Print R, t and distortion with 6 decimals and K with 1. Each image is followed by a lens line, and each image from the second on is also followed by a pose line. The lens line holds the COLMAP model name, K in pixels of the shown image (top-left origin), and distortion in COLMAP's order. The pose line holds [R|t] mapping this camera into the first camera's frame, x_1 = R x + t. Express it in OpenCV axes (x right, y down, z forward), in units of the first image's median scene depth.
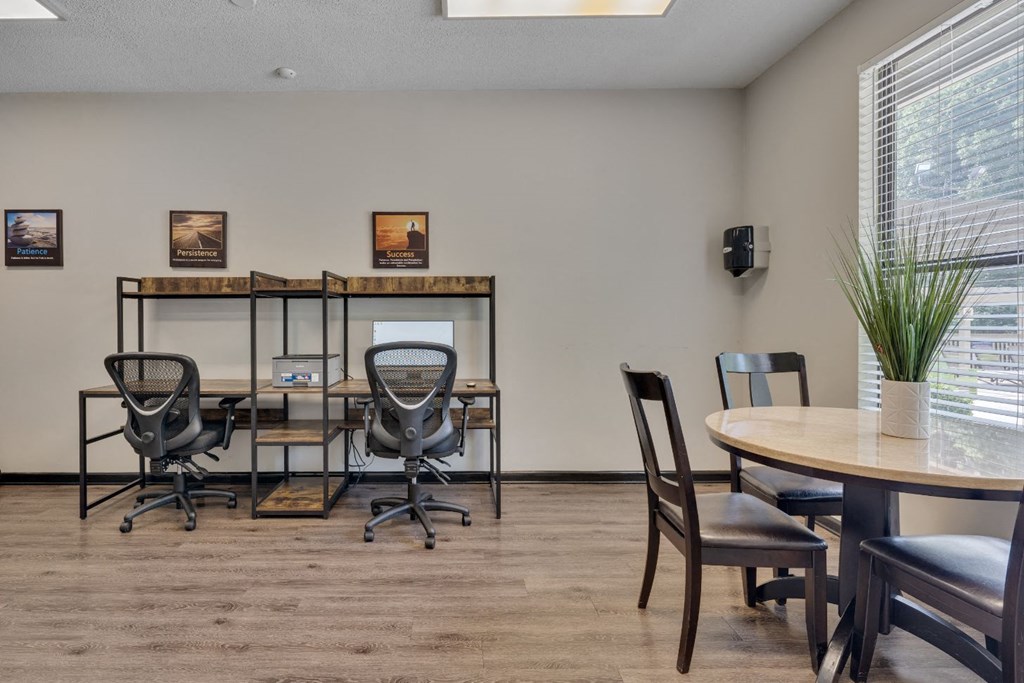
lens RADIAL K [[531.7, 0, 504.1], [0, 531.7, 326.3], [0, 0, 1]] dist [0.017024, 0.000660]
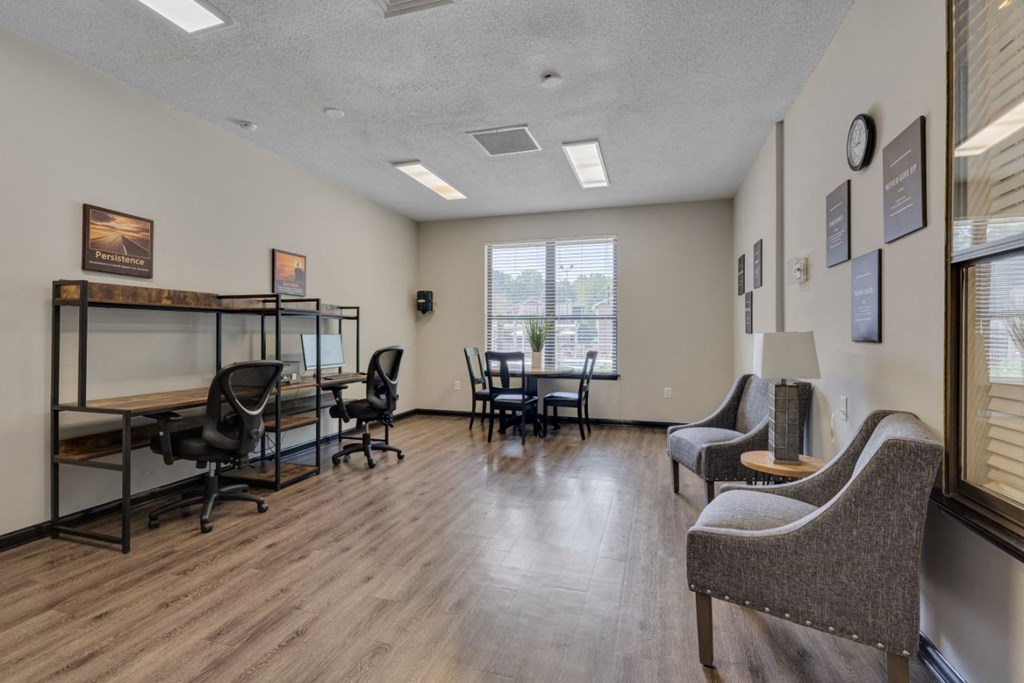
lens RADIAL K [[469.3, 0, 511.6], [0, 469.3, 336.3], [0, 0, 1]] dist [-0.000396, -0.000080]
pose [[0.272568, -0.001977, 0.962135, -1.180782], [0.005394, 0.999985, 0.000527, -0.001469], [-0.962121, 0.005047, 0.272575, 0.143830]]
